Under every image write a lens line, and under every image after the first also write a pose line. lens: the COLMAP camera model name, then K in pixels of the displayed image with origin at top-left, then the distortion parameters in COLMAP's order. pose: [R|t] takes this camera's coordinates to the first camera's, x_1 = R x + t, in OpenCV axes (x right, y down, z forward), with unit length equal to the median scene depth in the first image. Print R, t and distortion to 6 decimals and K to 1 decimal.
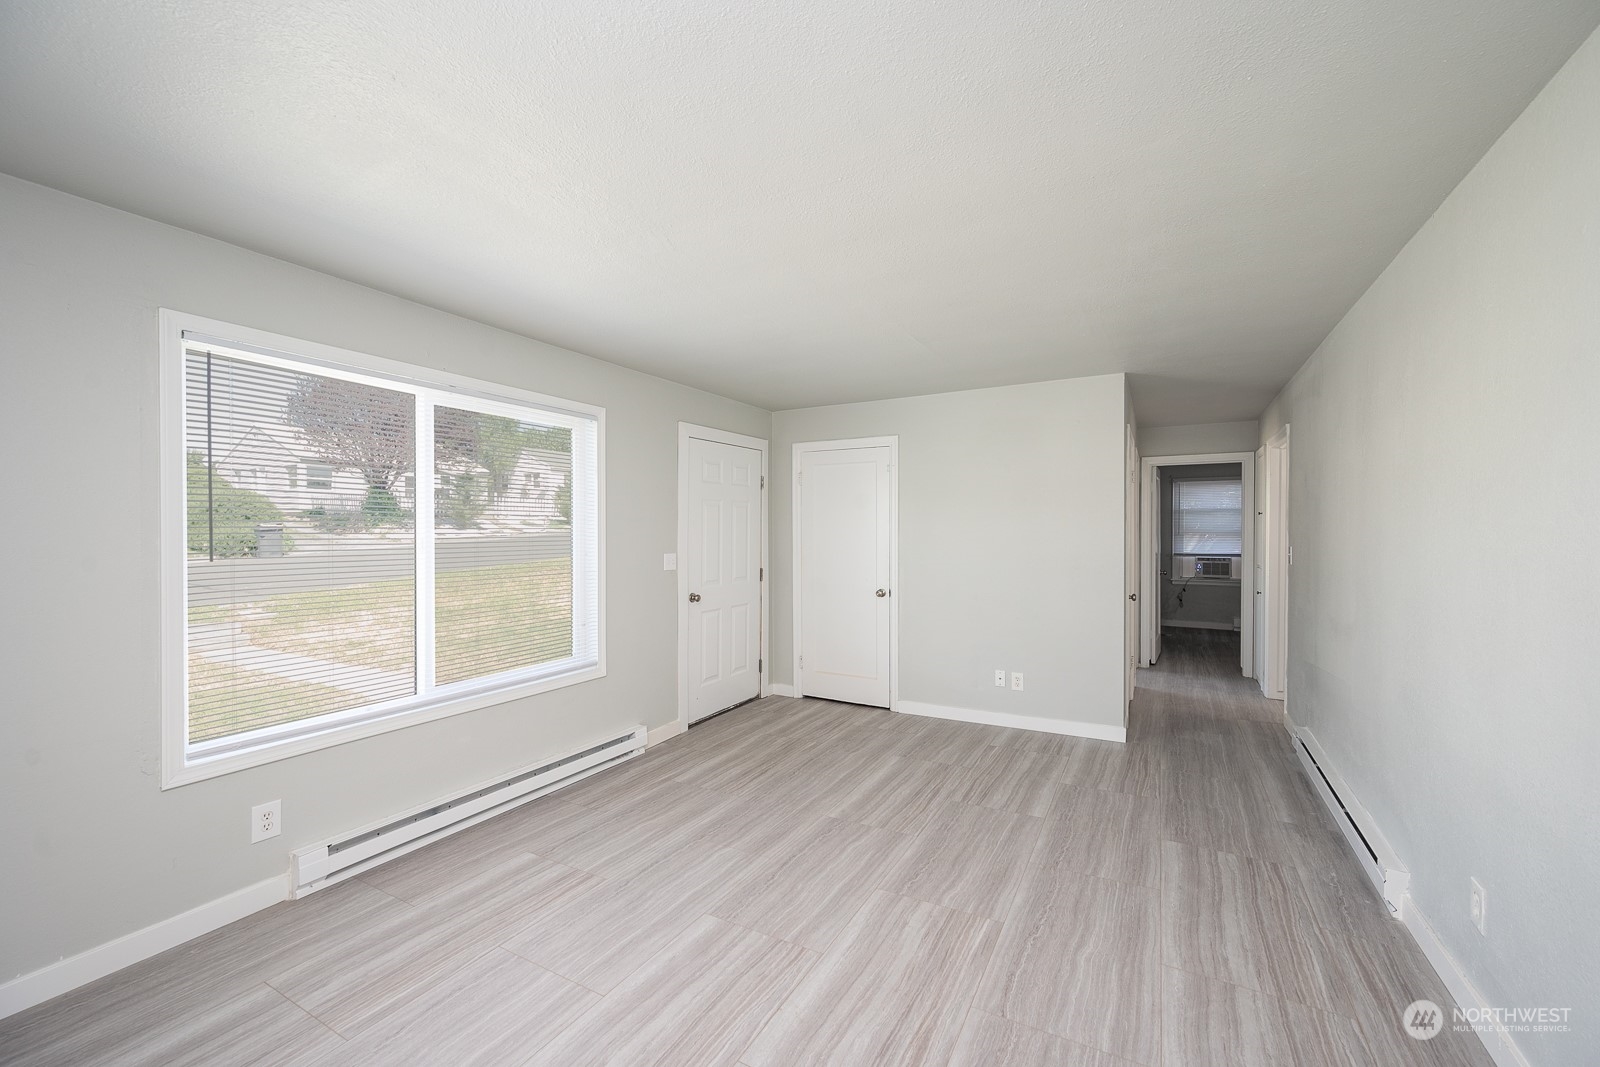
lens RADIAL K [[634.3, 0, 819.7], [0, 634.3, 538.3], [0, 0, 1]] dist [-0.006744, 0.000822]
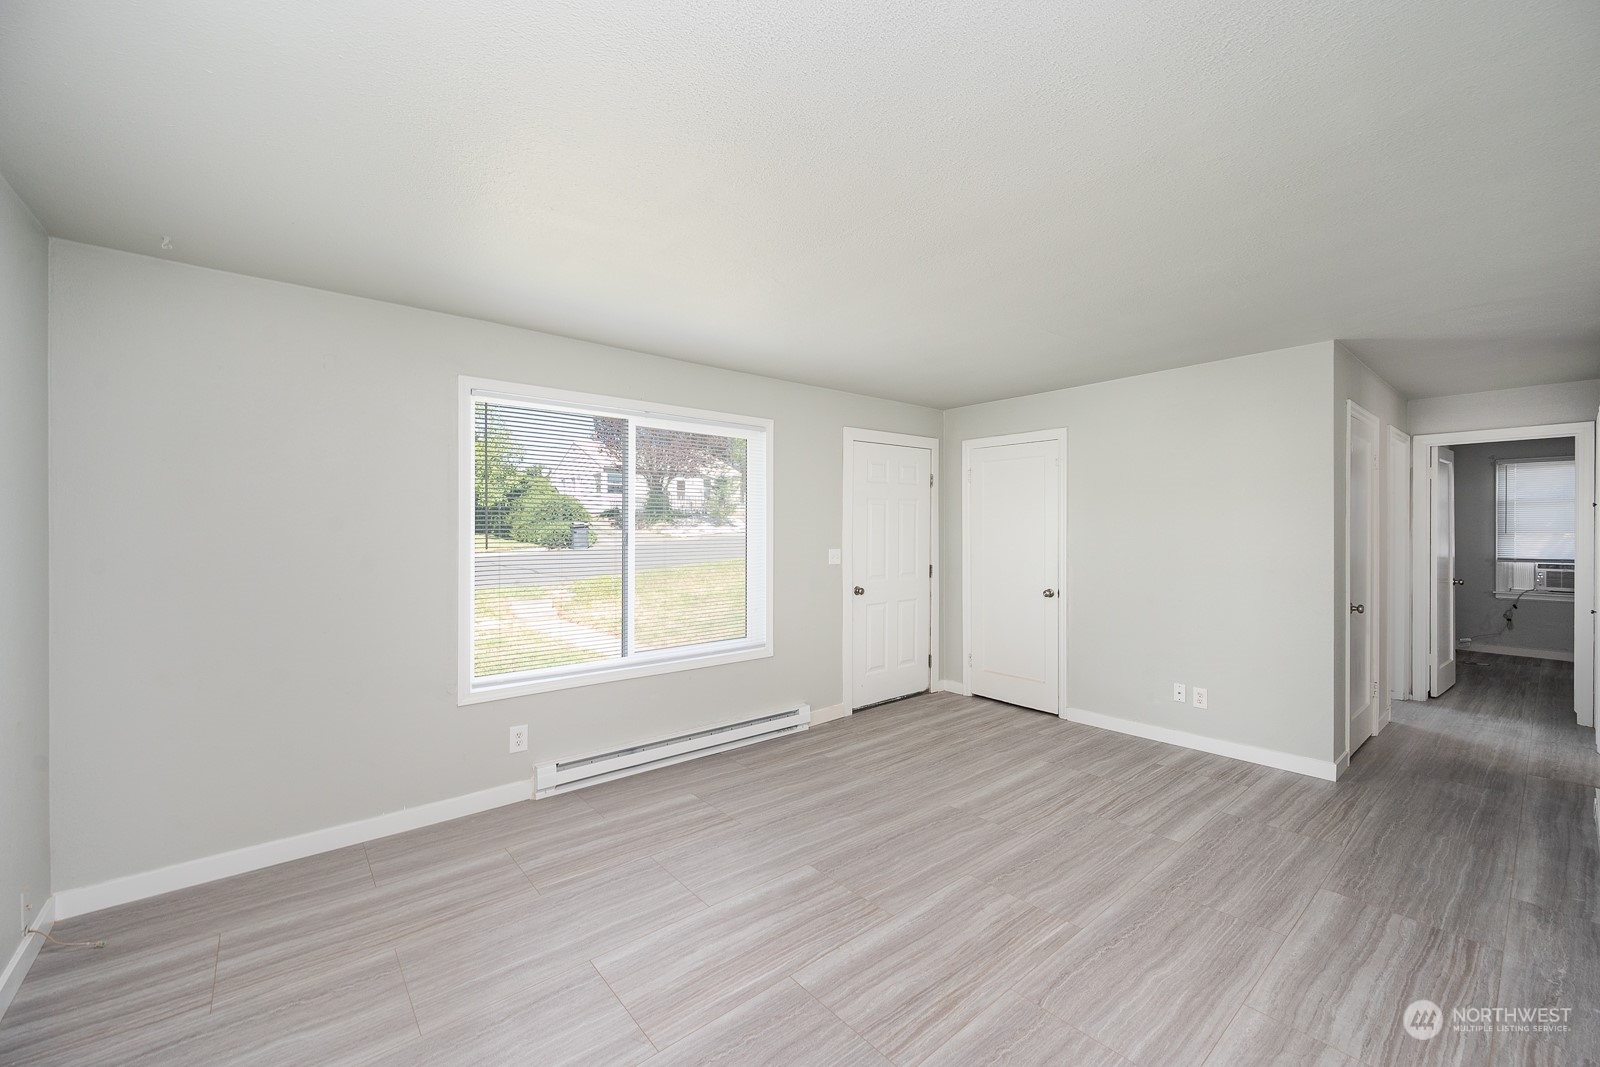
lens RADIAL K [[634.3, 0, 807.5], [0, 634.3, 531.5], [0, 0, 1]] dist [-0.006744, 0.000822]
pose [[0.931927, 0.002853, -0.362634, 0.147791], [-0.005049, 0.999974, -0.005107, -0.003017], [0.362610, 0.006590, 0.931918, -0.047541]]
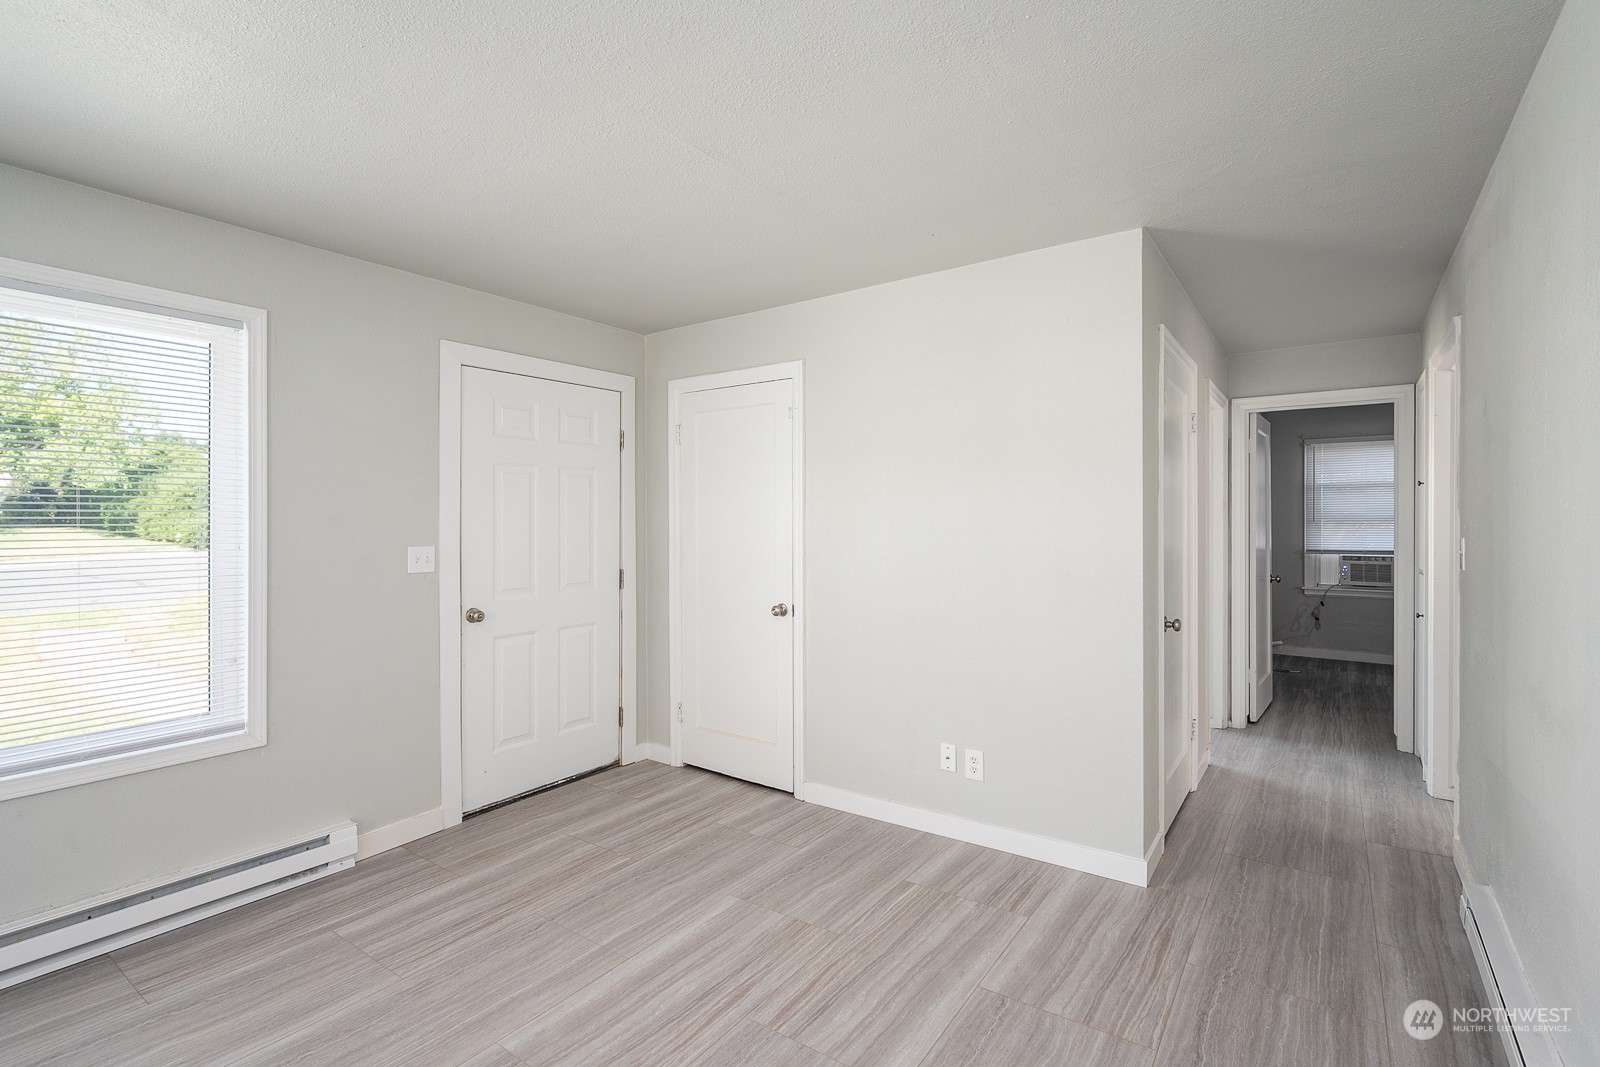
lens RADIAL K [[775.5, 0, 814.3], [0, 775.5, 526.2], [0, 0, 1]] dist [0.001136, -0.002309]
pose [[0.996082, 0.001654, -0.088418, 0.283890], [-0.002052, 0.999988, -0.004413, 0.007727], [0.088410, 0.004578, 0.996074, 0.327827]]
